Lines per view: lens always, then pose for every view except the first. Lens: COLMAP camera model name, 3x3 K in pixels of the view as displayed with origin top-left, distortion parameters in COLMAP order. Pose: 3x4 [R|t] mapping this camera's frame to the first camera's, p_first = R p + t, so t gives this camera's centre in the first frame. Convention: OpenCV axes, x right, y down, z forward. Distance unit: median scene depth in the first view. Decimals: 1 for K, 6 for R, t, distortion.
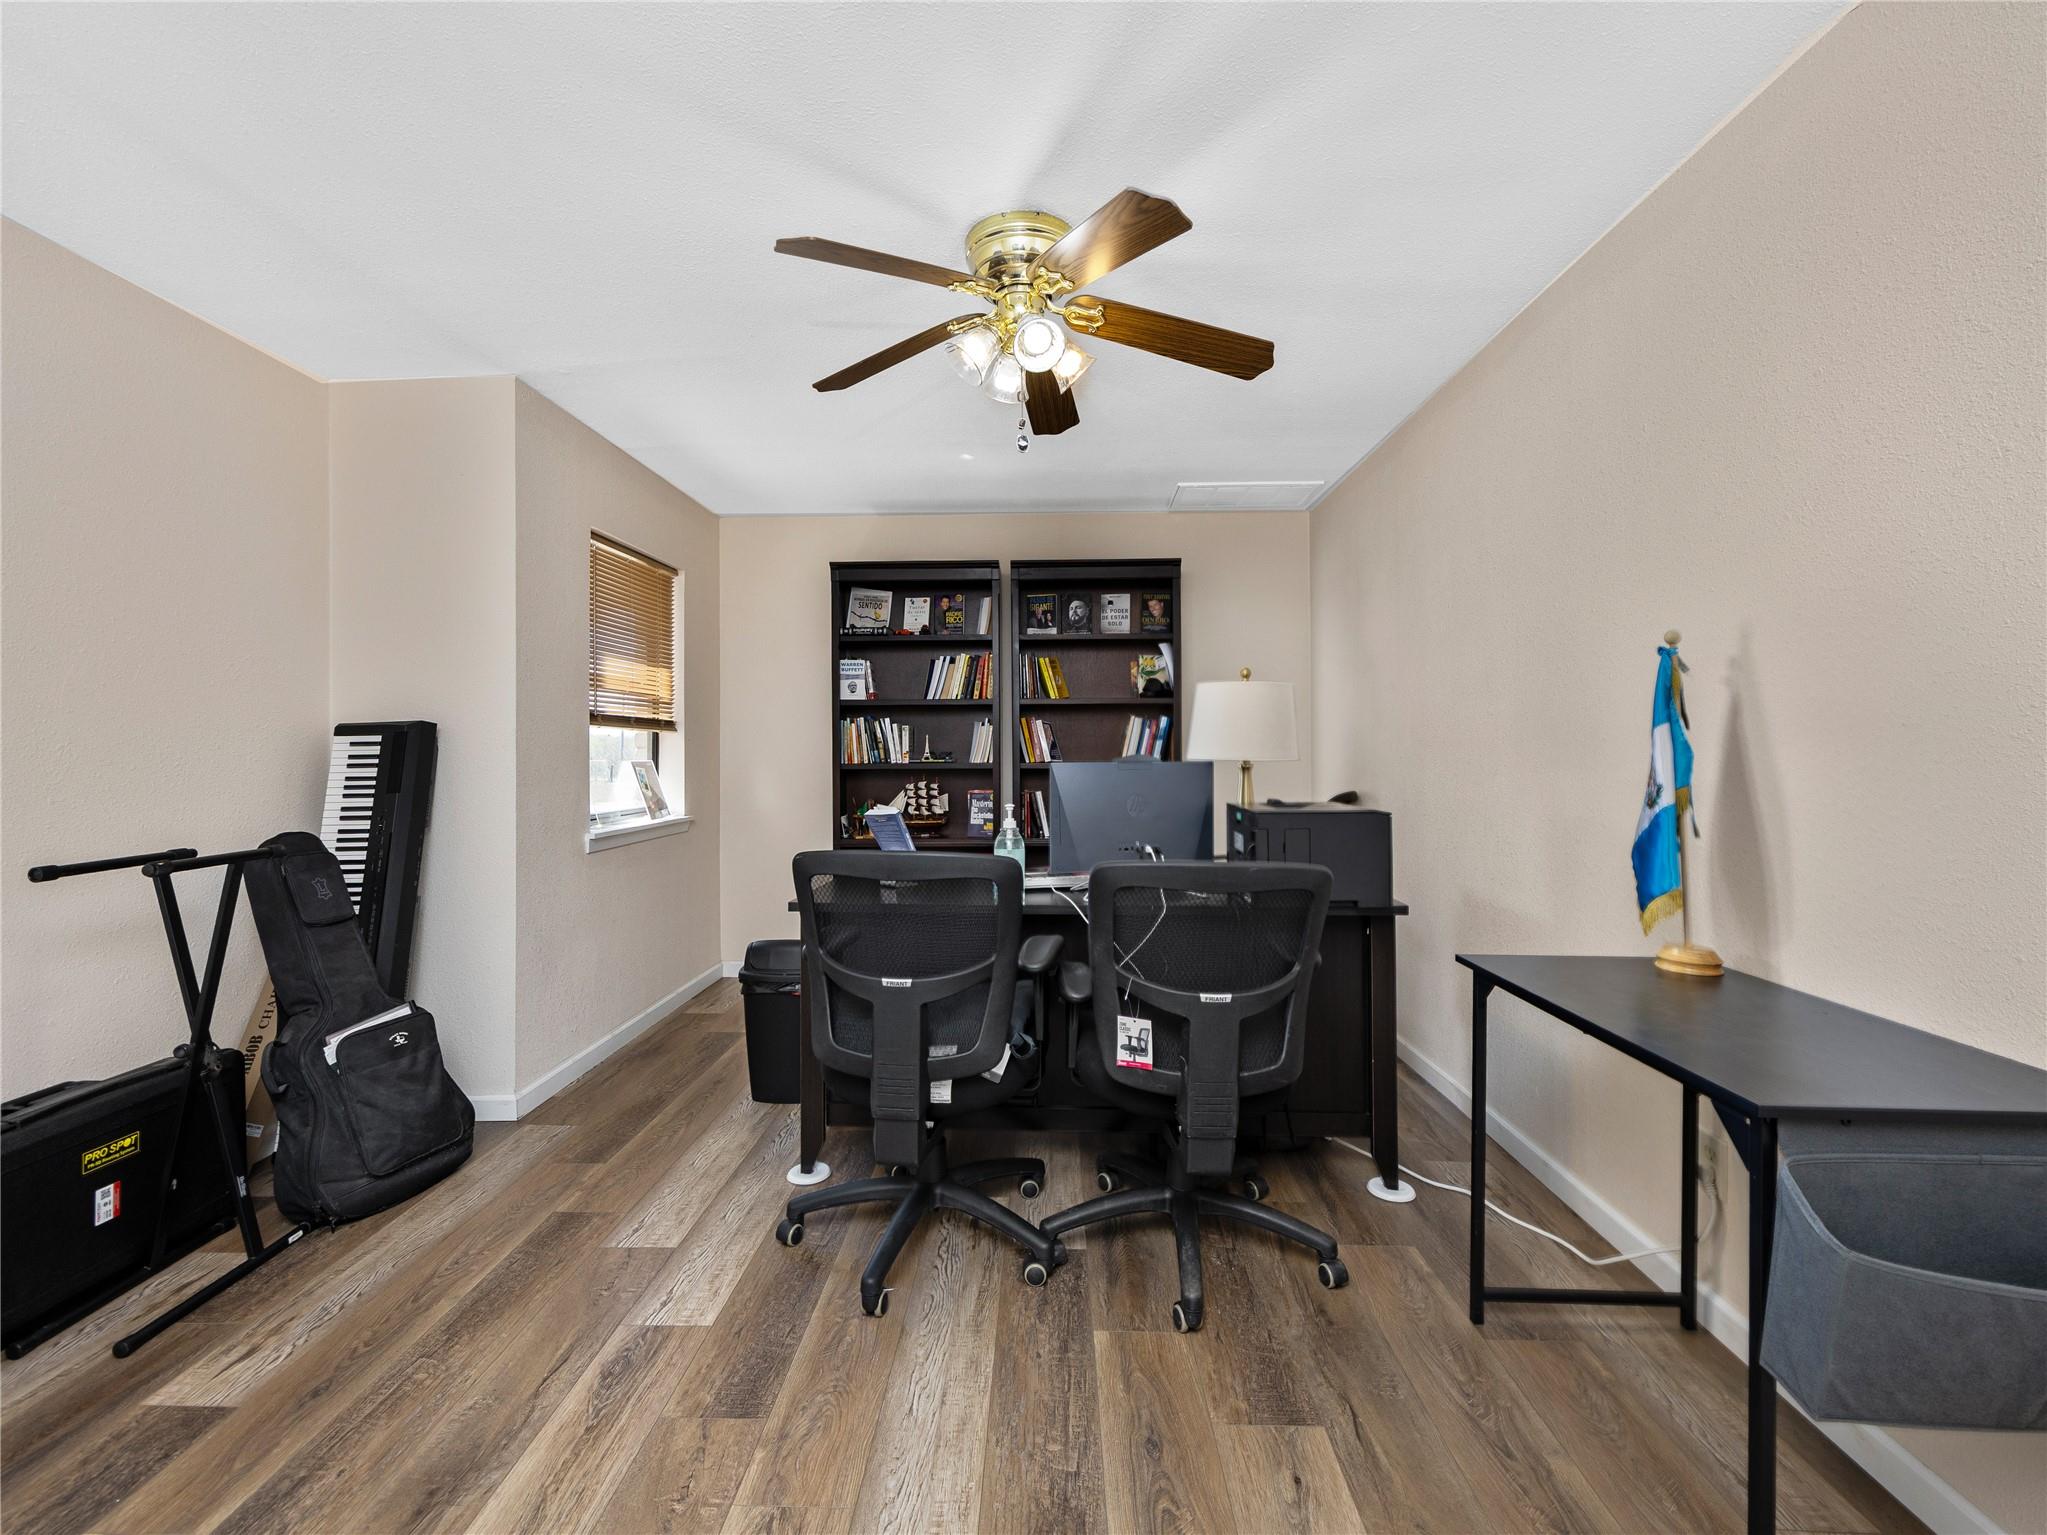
lens RADIAL K [[916.8, 0, 1007.1], [0, 916.8, 752.6], [0, 0, 1]] dist [0.000241, 0.001414]
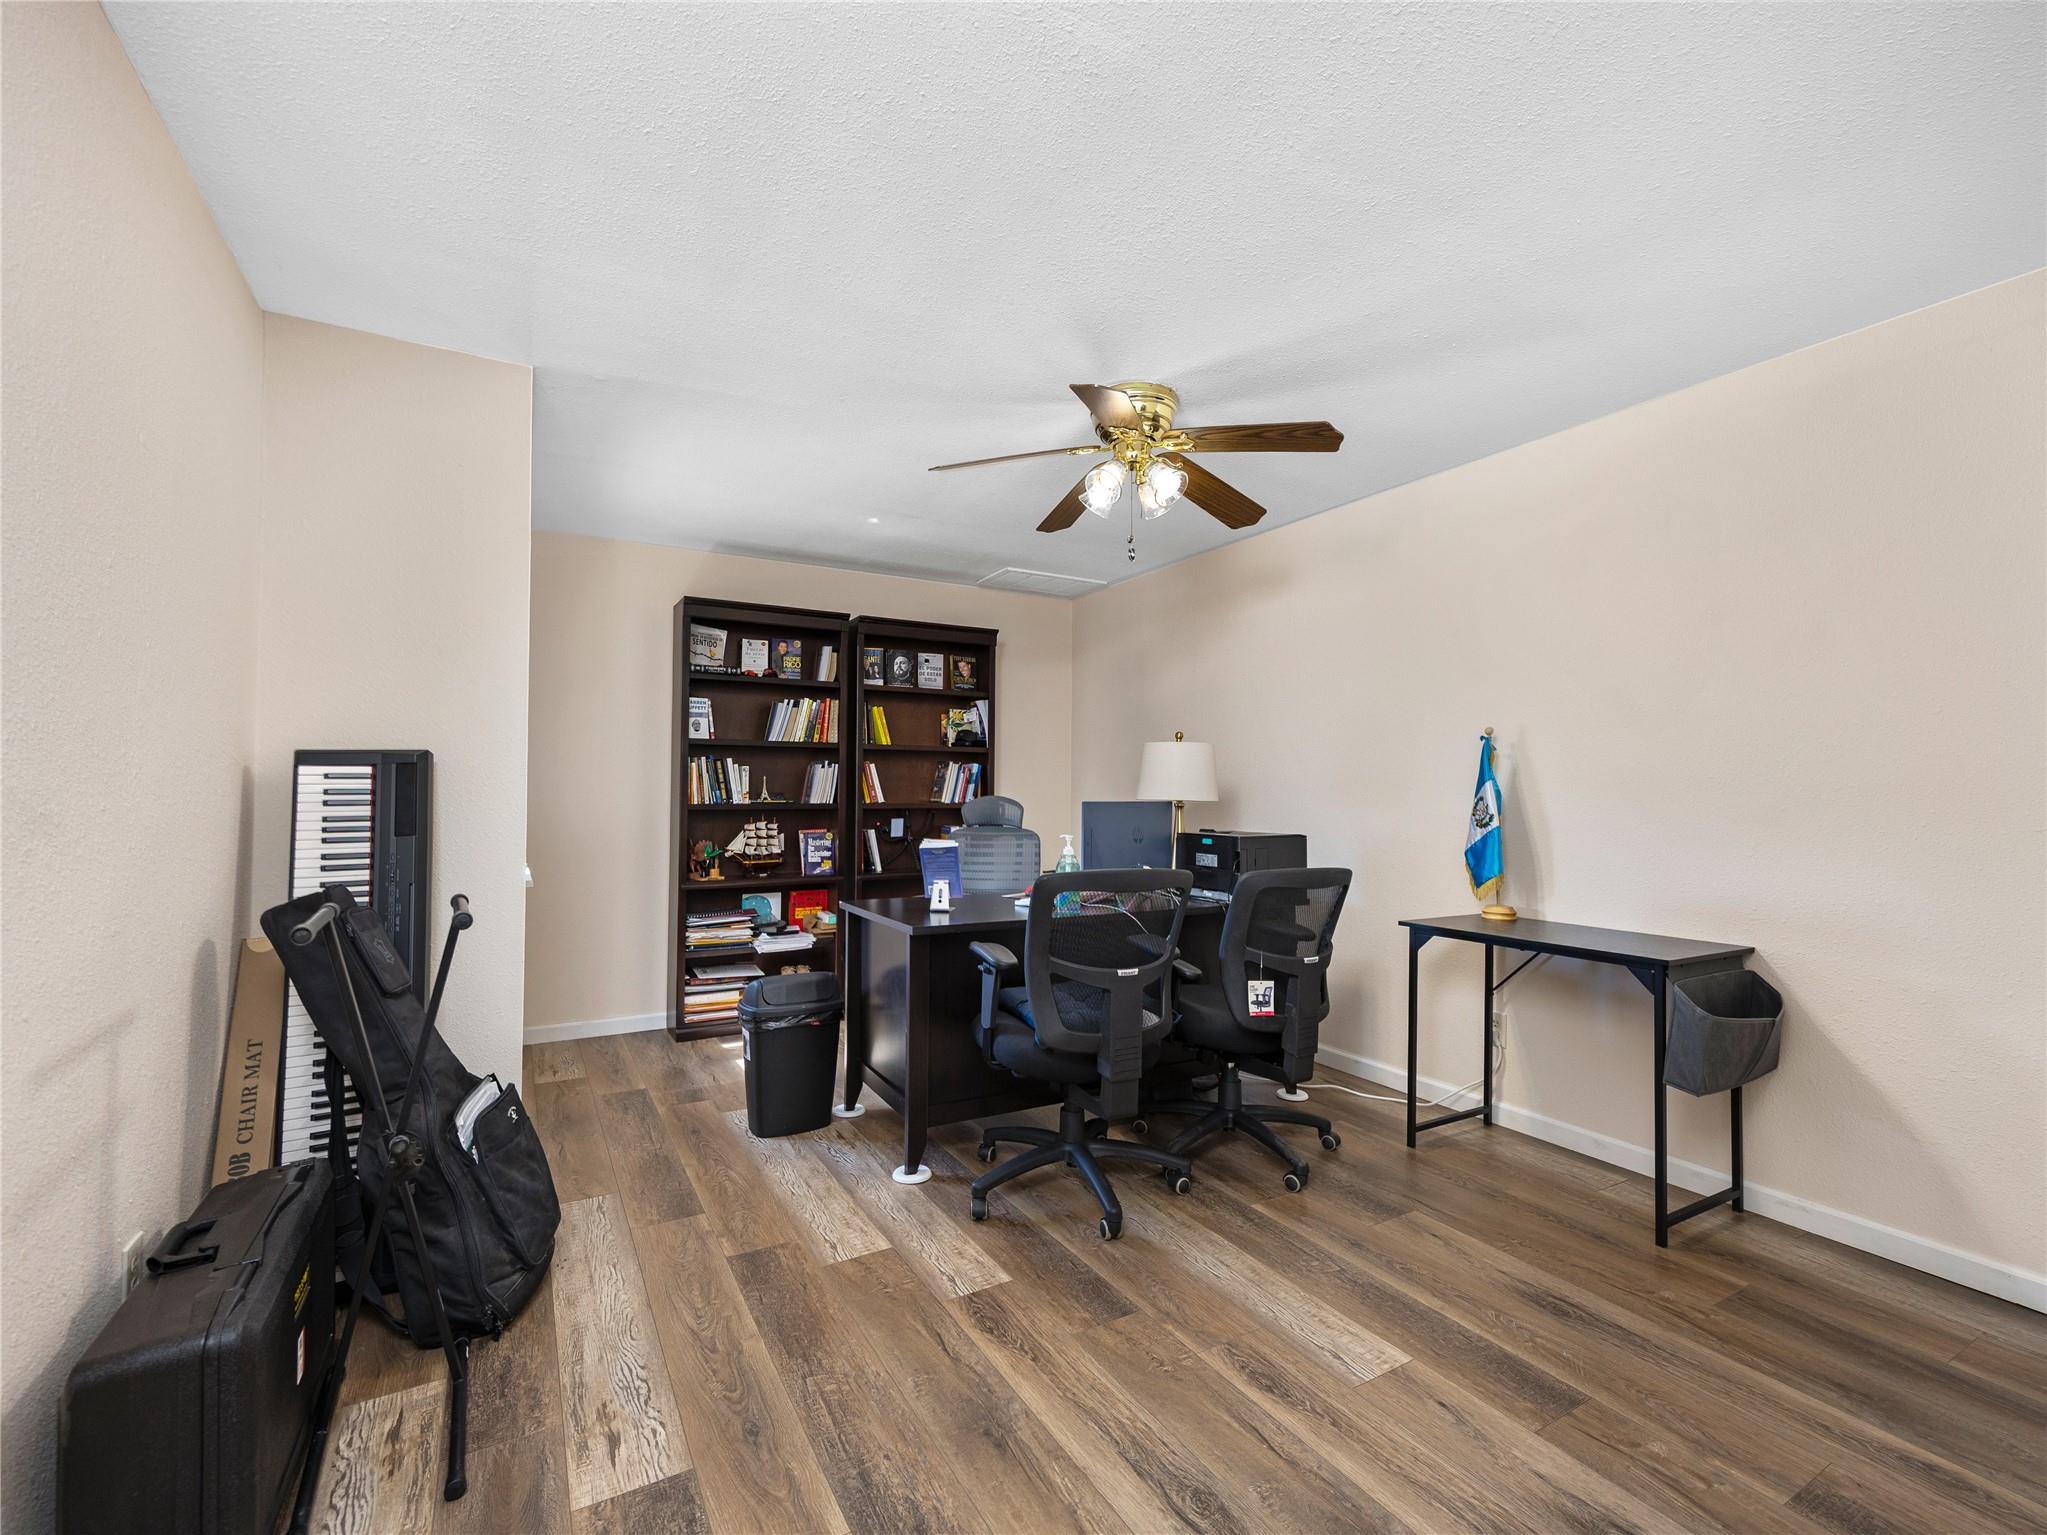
lens RADIAL K [[916.8, 0, 1005.6], [0, 916.8, 780.5], [0, 0, 1]] dist [0.000241, 0.001414]
pose [[0.846251, 0.015366, 0.532563, -0.413761], [-0.006094, 0.999798, -0.019164, 0.003904], [-0.532750, 0.012972, 0.846173, 0.001986]]
